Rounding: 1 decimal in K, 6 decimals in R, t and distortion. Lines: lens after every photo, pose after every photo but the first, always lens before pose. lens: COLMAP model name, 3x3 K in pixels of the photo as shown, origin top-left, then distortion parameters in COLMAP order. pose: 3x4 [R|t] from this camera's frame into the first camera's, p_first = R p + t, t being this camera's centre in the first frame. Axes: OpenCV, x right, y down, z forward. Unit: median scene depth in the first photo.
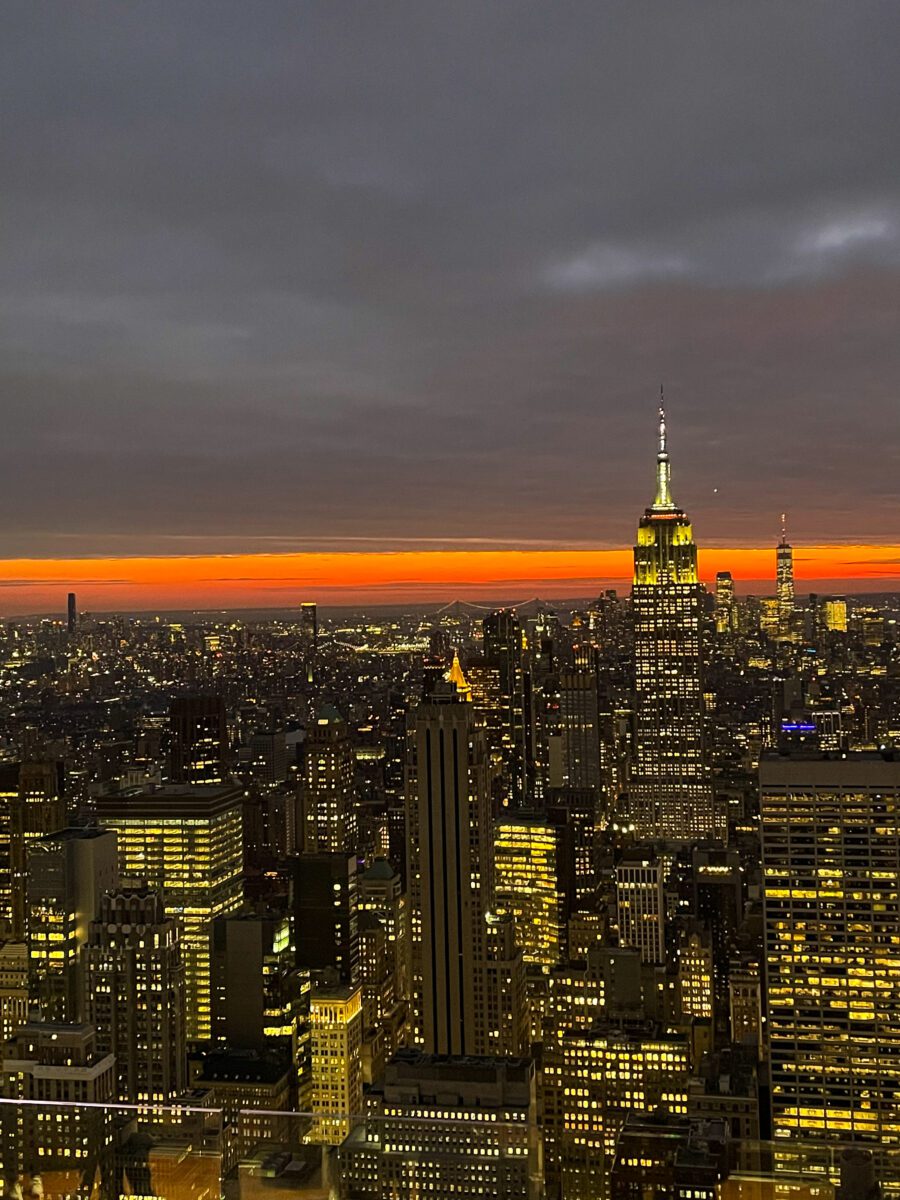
lens RADIAL K [[1411.2, 0, 454.8], [0, 1411.2, 573.8], [0, 0, 1]] dist [0.096450, 0.000000]
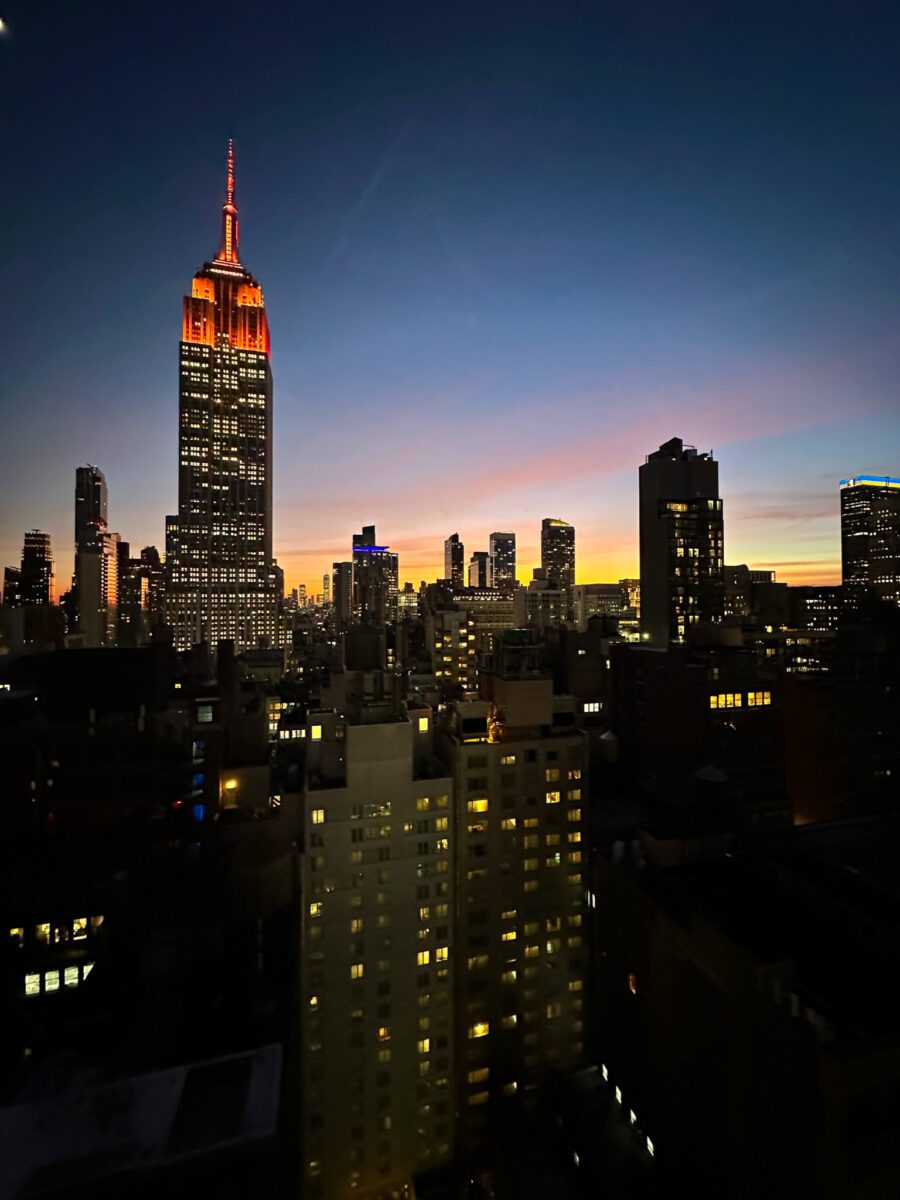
lens RADIAL K [[867.6, 0, 450.9], [0, 867.6, 597.3], [0, 0, 1]] dist [0.054172, -0.020366]
pose [[0.950794, 0.018606, 0.309265, 0.120272], [-0.017071, 0.999825, -0.007672, 0.148250], [-0.309354, 0.002015, 0.950945, 0.495169]]
